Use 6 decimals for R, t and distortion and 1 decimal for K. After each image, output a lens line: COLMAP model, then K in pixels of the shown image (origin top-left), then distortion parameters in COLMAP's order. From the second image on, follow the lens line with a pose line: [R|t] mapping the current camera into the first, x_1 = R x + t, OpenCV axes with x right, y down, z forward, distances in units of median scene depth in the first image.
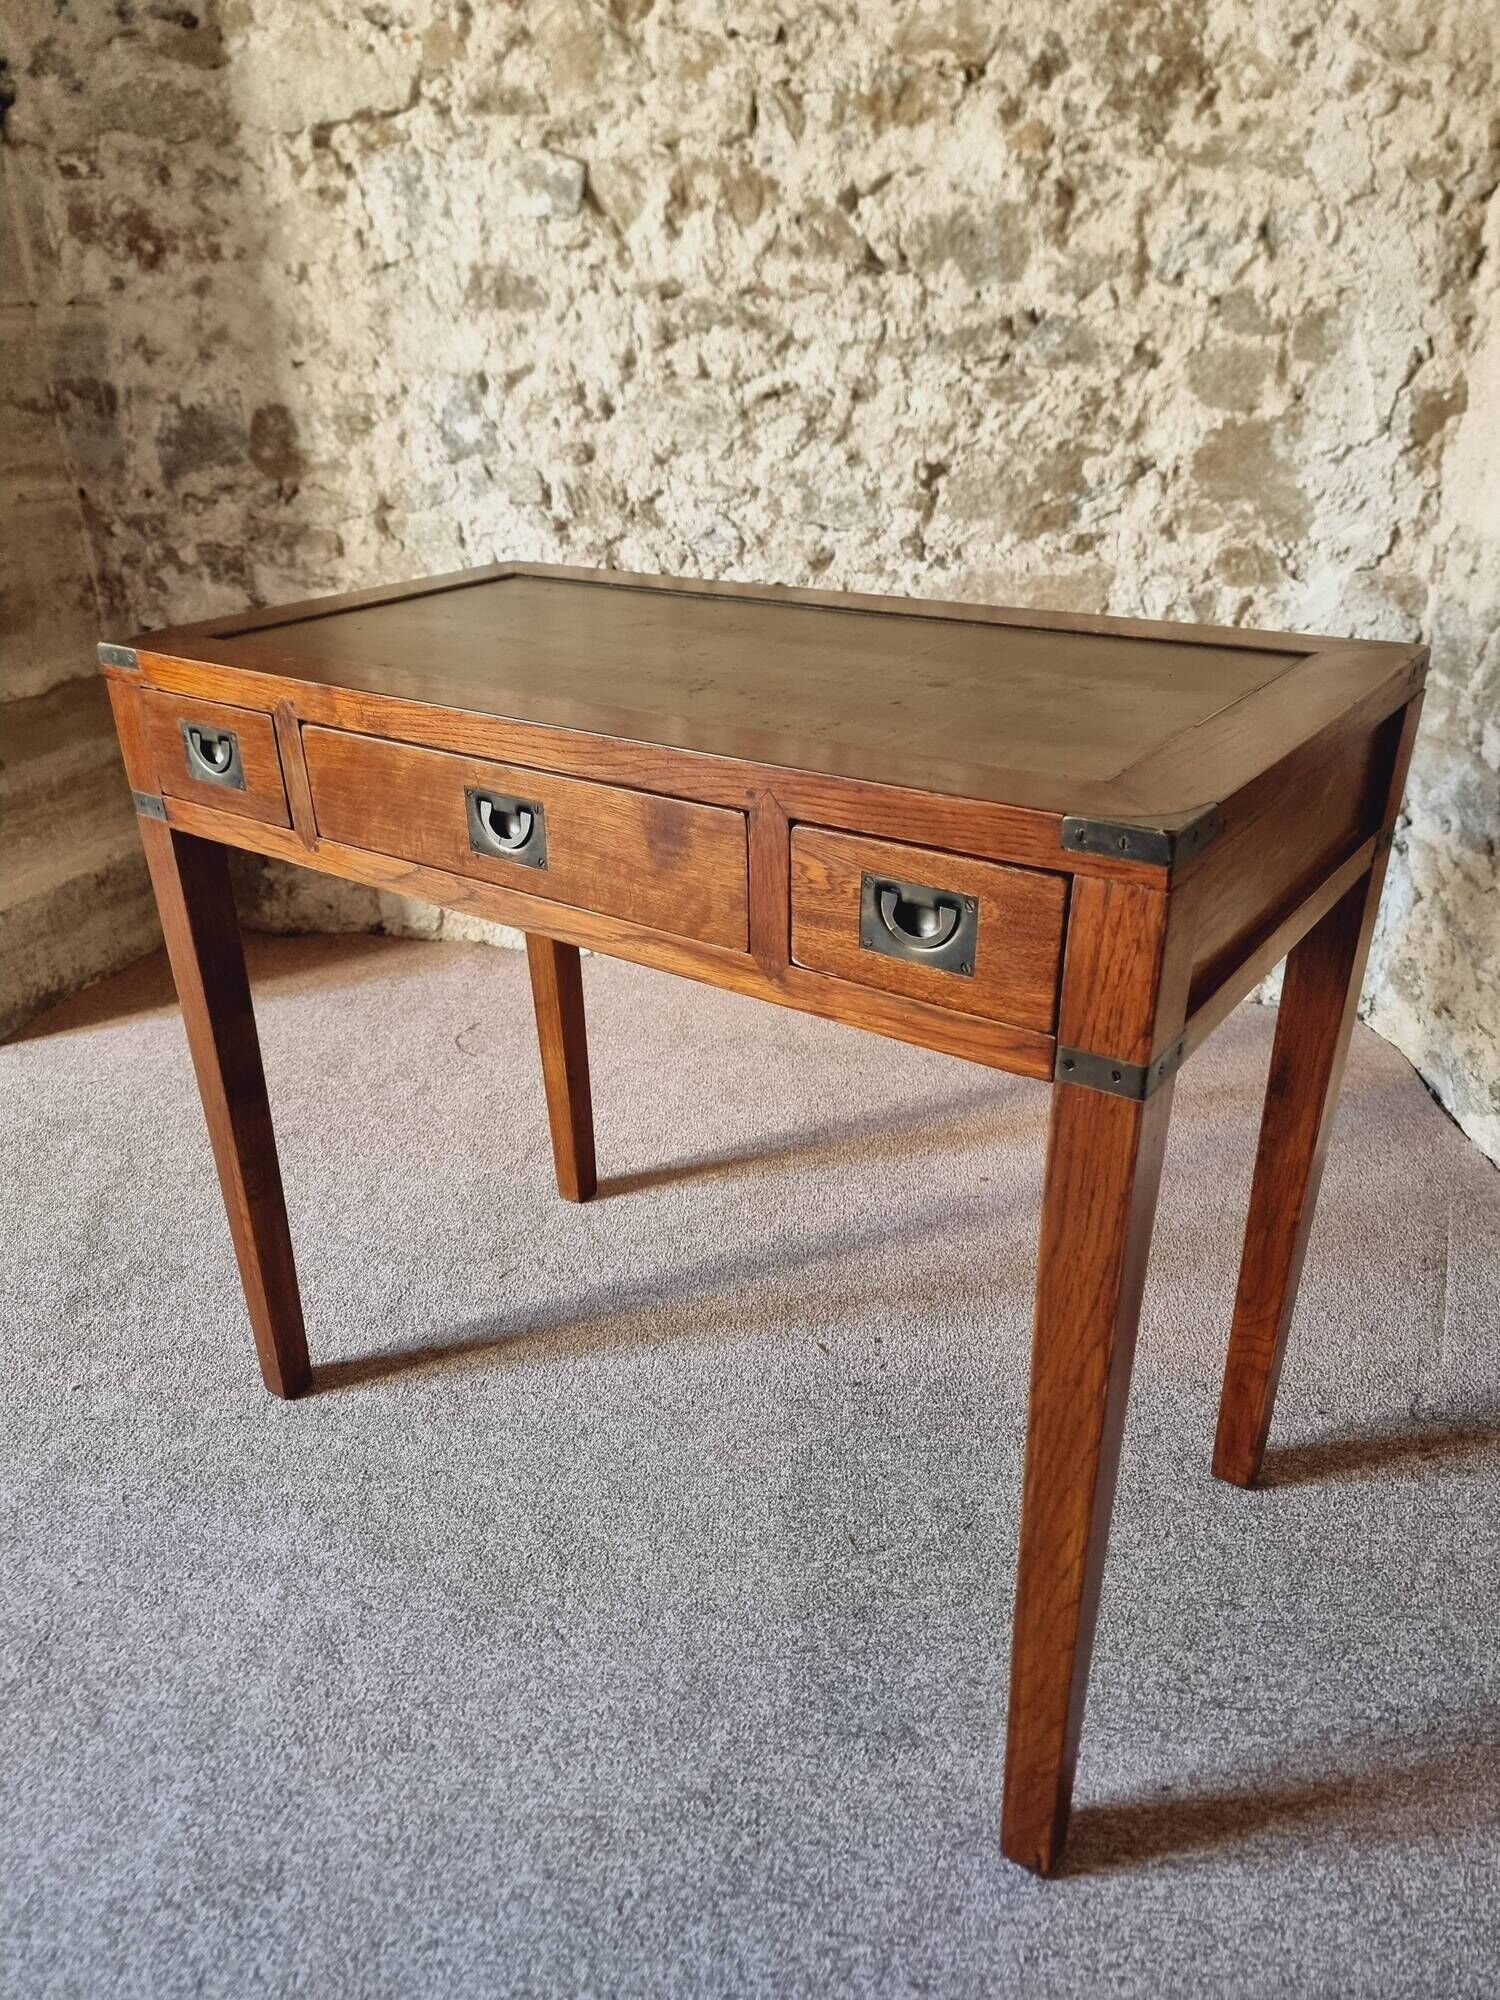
lens RADIAL K [[1407.5, 0, 717.4], [0, 1407.5, 1019.9], [0, 0, 1]] dist [0.055166, -0.054322]
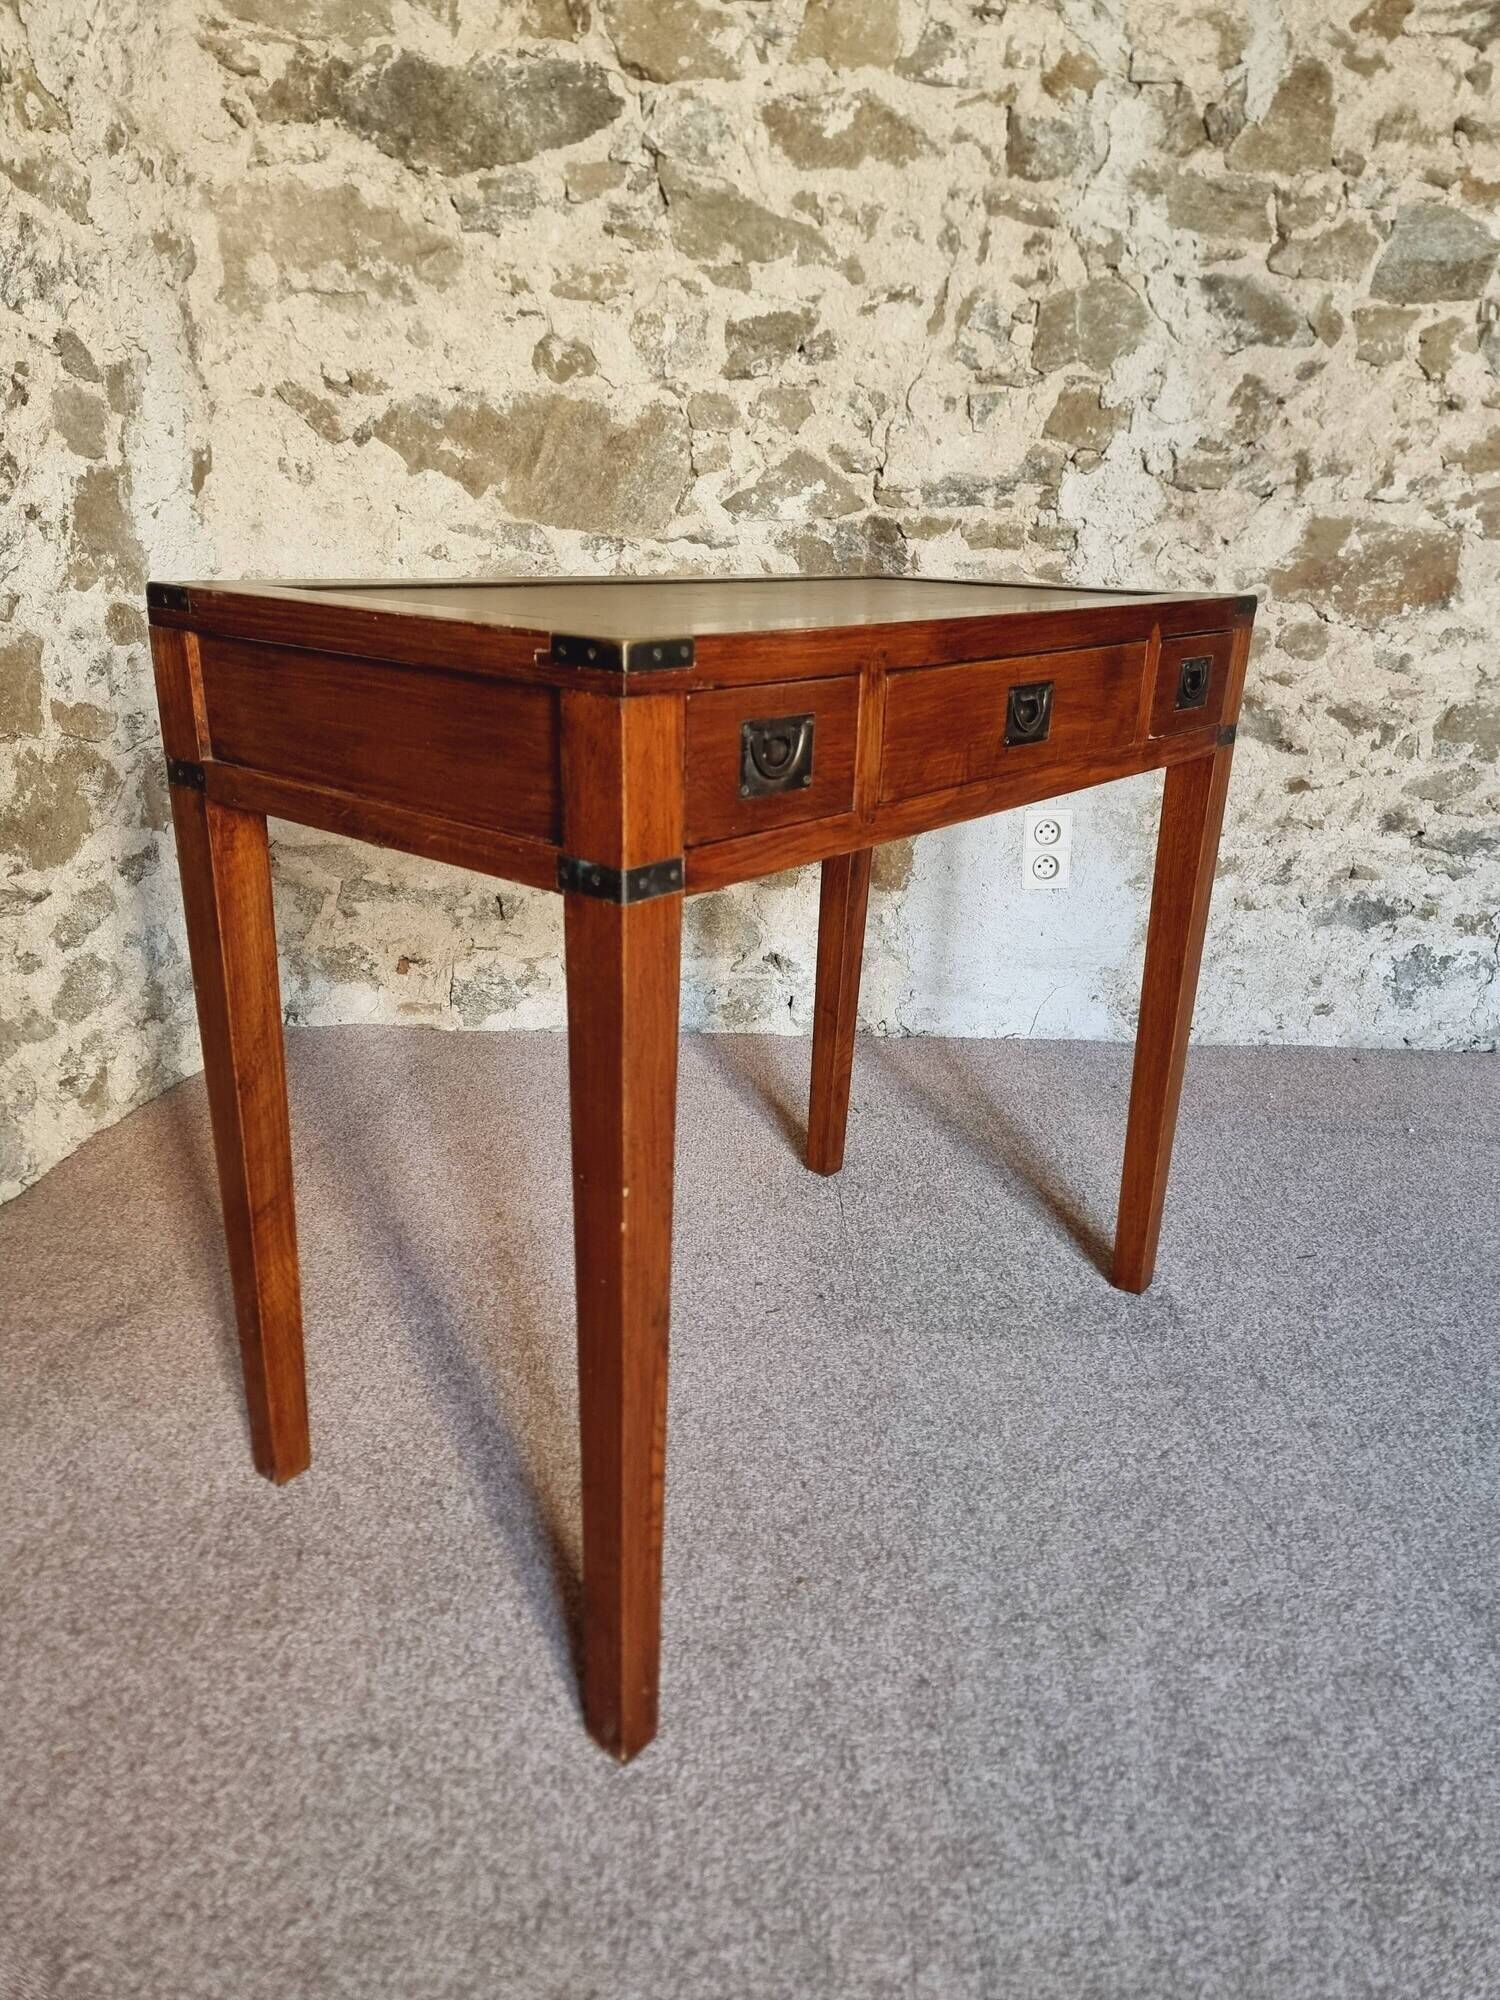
lens RADIAL K [[1395.8, 0, 755.5], [0, 1395.8, 1027.8], [0, 0, 1]] dist [0.059514, -0.059541]
pose [[-0.061314, -0.321609, 0.944885, -0.644388], [0.412237, 0.853993, 0.317422, -0.215476], [-0.909011, 0.408979, 0.080218, 0.657761]]
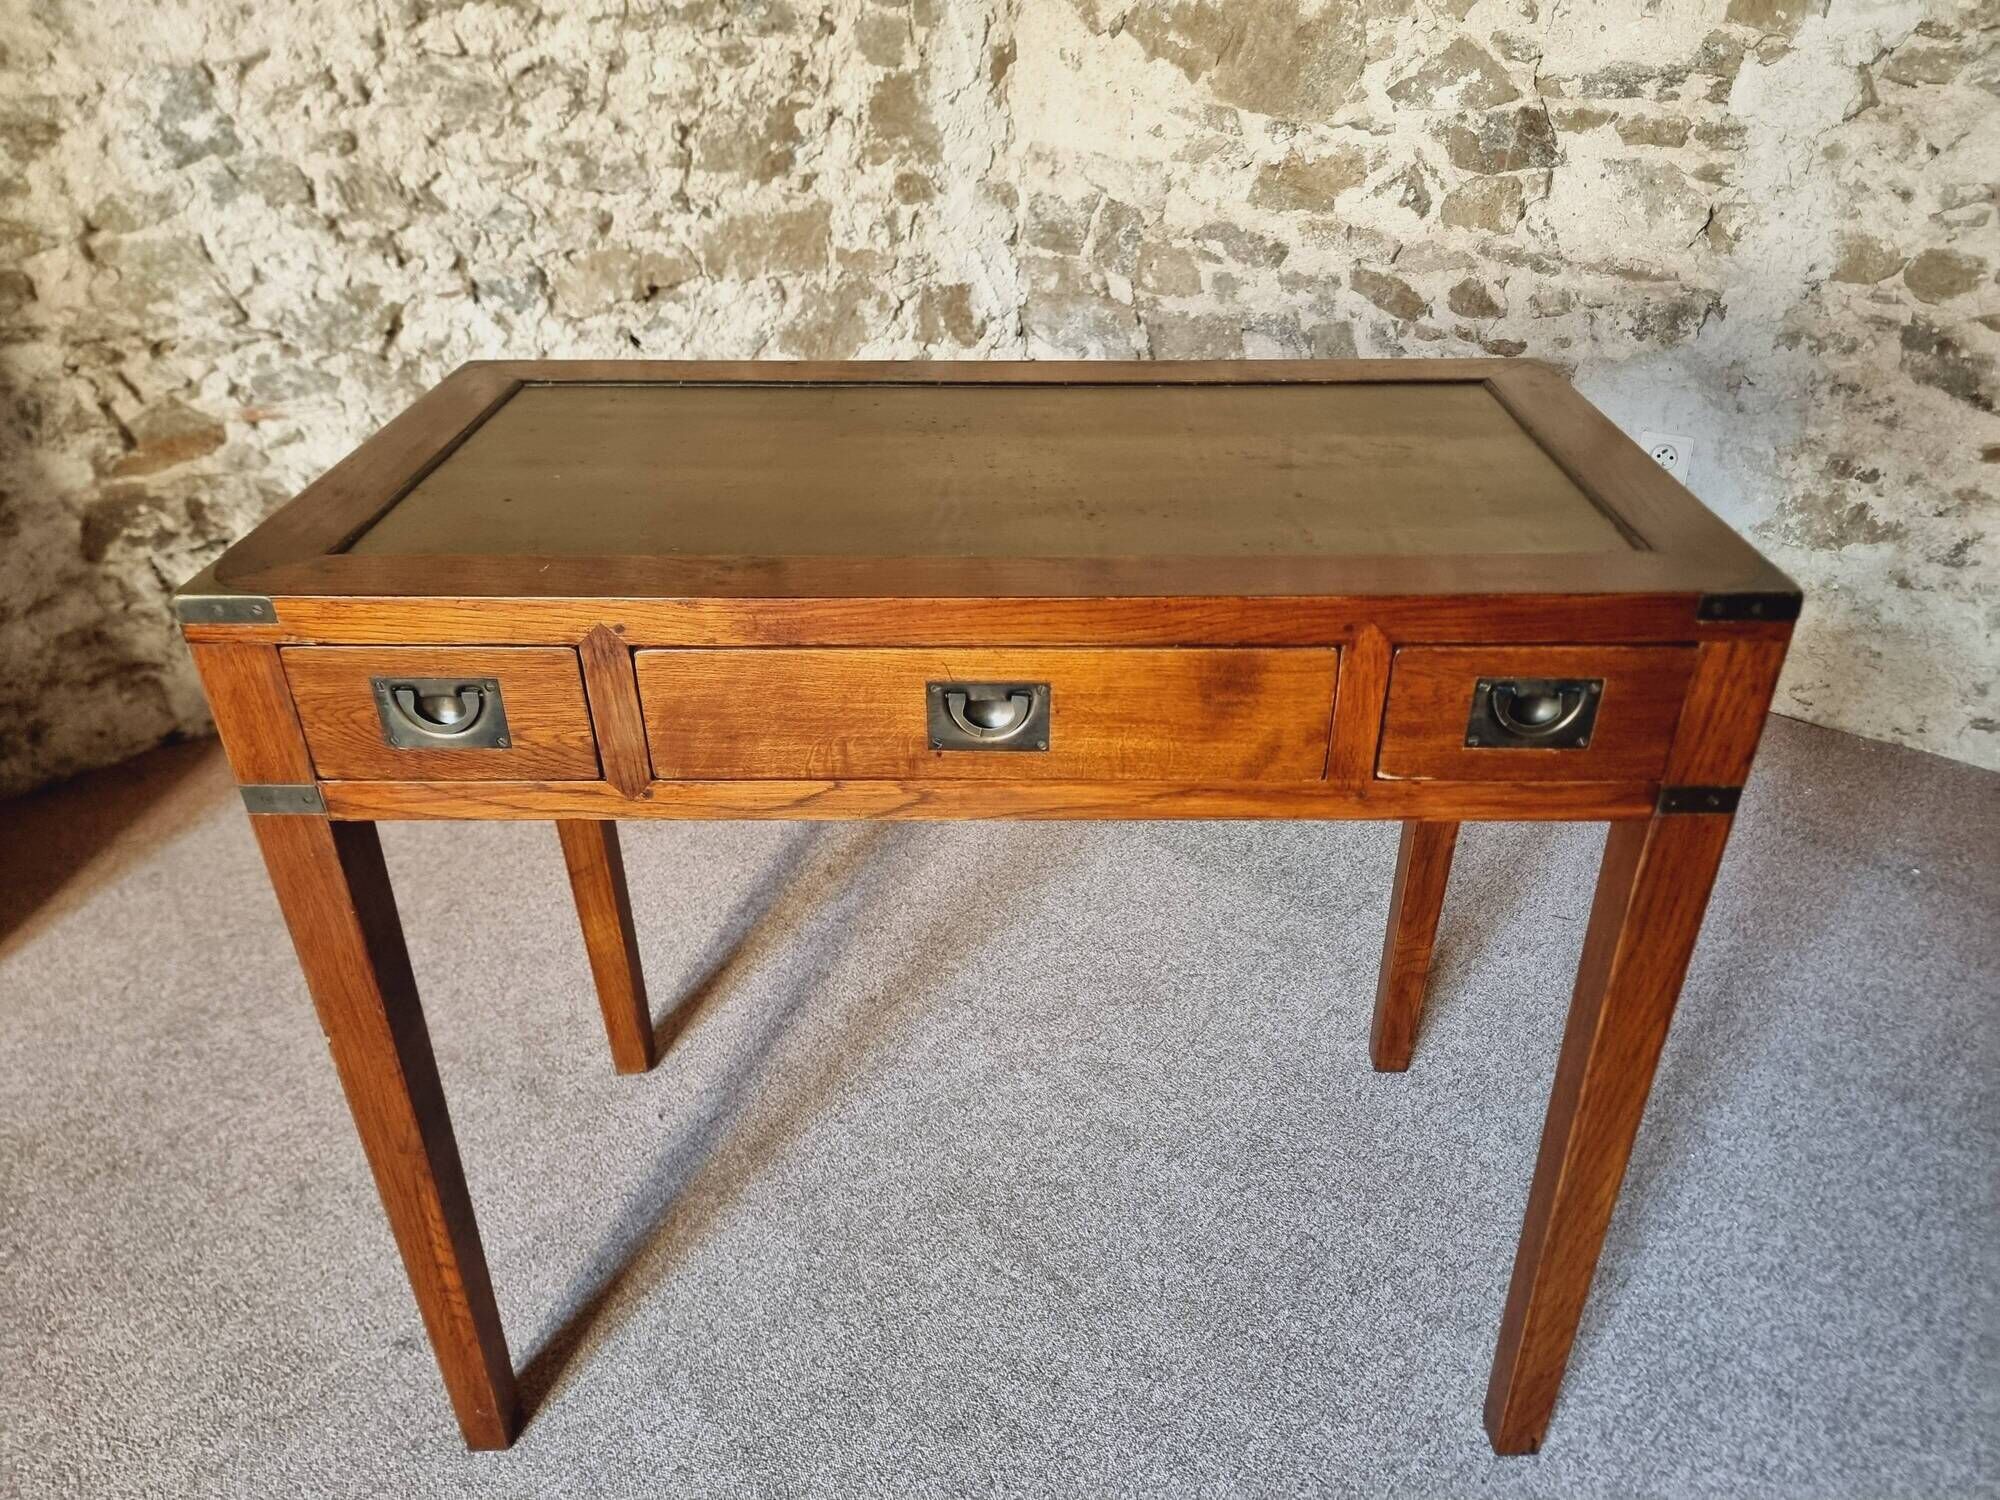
lens RADIAL K [[1411.2, 0, 1020.9], [0, 1411.2, 779.5], [0, 0, 1]] dist [0.053633, -0.053178]
pose [[0.615456, -0.392292, 0.683609, -0.686764], [0.342573, 0.914268, 0.216236, -0.069918], [-0.709829, 0.101102, 0.697080, 0.068628]]
